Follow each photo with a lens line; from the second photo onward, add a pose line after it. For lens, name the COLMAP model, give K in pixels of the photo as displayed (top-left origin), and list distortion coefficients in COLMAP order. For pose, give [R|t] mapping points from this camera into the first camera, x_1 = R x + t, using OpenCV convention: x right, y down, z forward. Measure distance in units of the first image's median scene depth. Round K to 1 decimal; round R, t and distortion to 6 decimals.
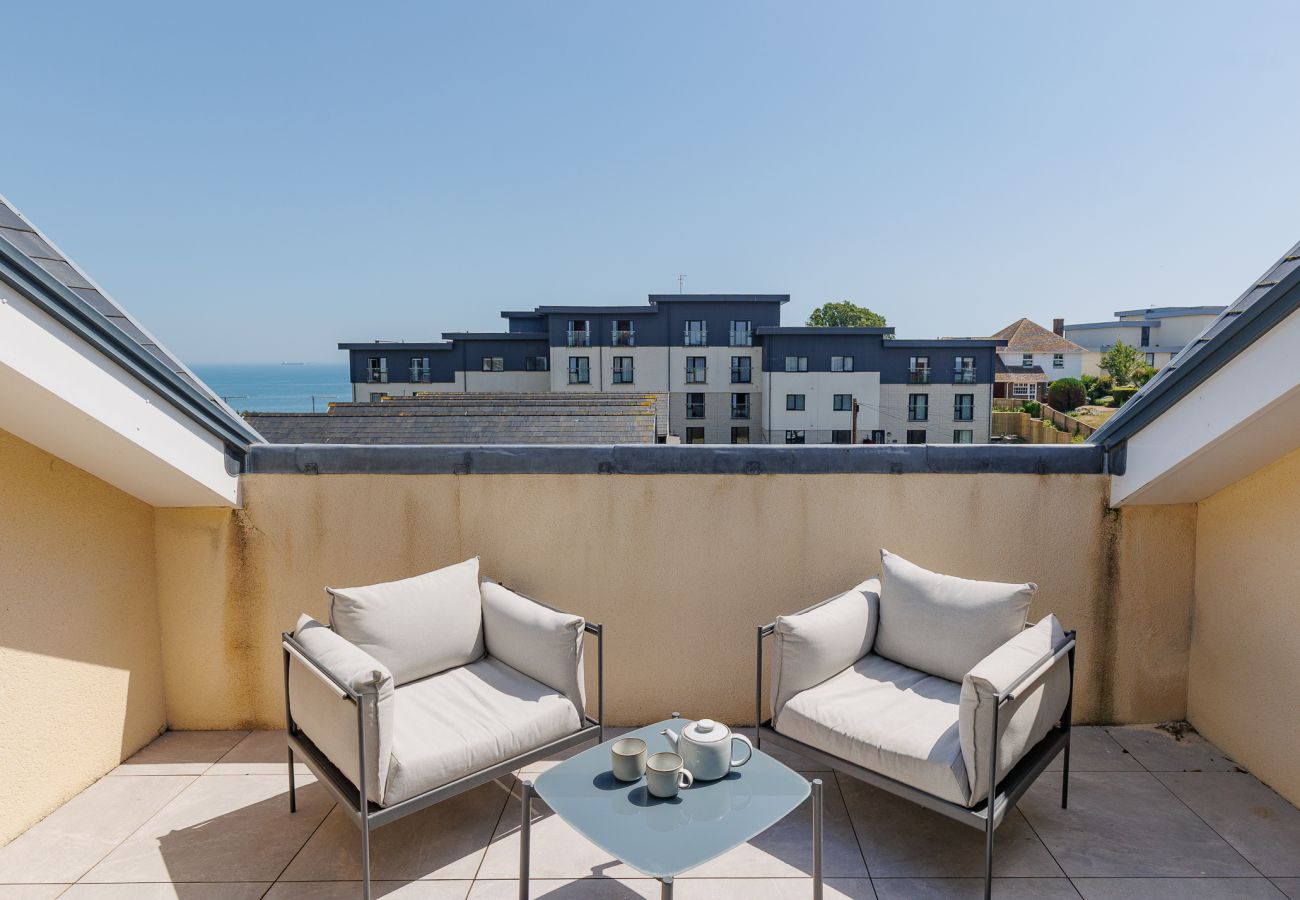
lens RADIAL K [[770.2, 0, 690.3], [0, 770.2, 409.7], [0, 0, 1]] dist [0.006539, -0.000735]
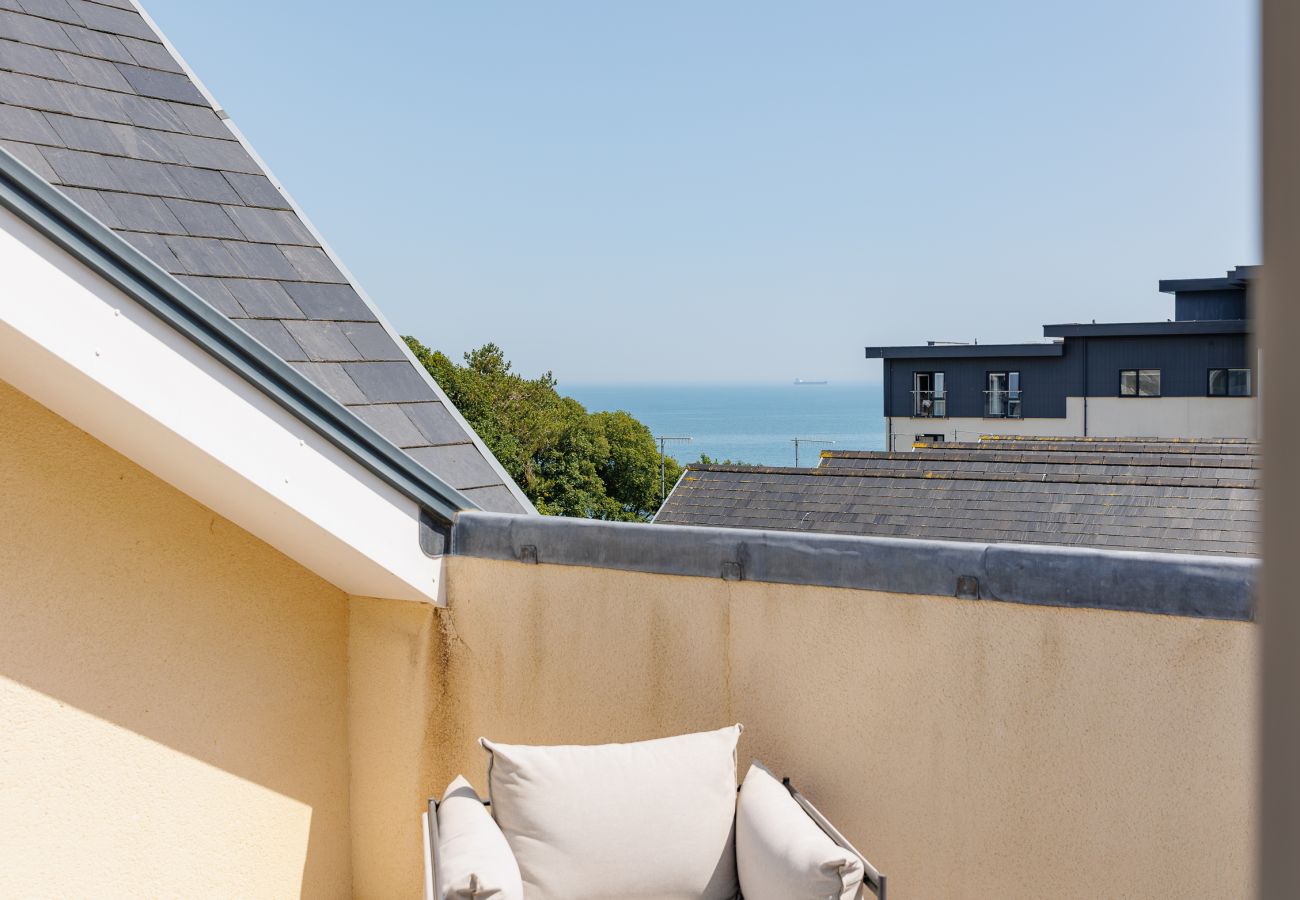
lens RADIAL K [[1475.2, 0, 647.4], [0, 1475.2, 390.6], [0, 0, 1]] dist [-0.008620, 0.017403]
pose [[0.834964, 0.001411, -0.550302, 0.260056], [-0.031043, 0.998525, -0.044541, -0.007000], [0.549428, 0.054273, 0.833777, 0.029873]]
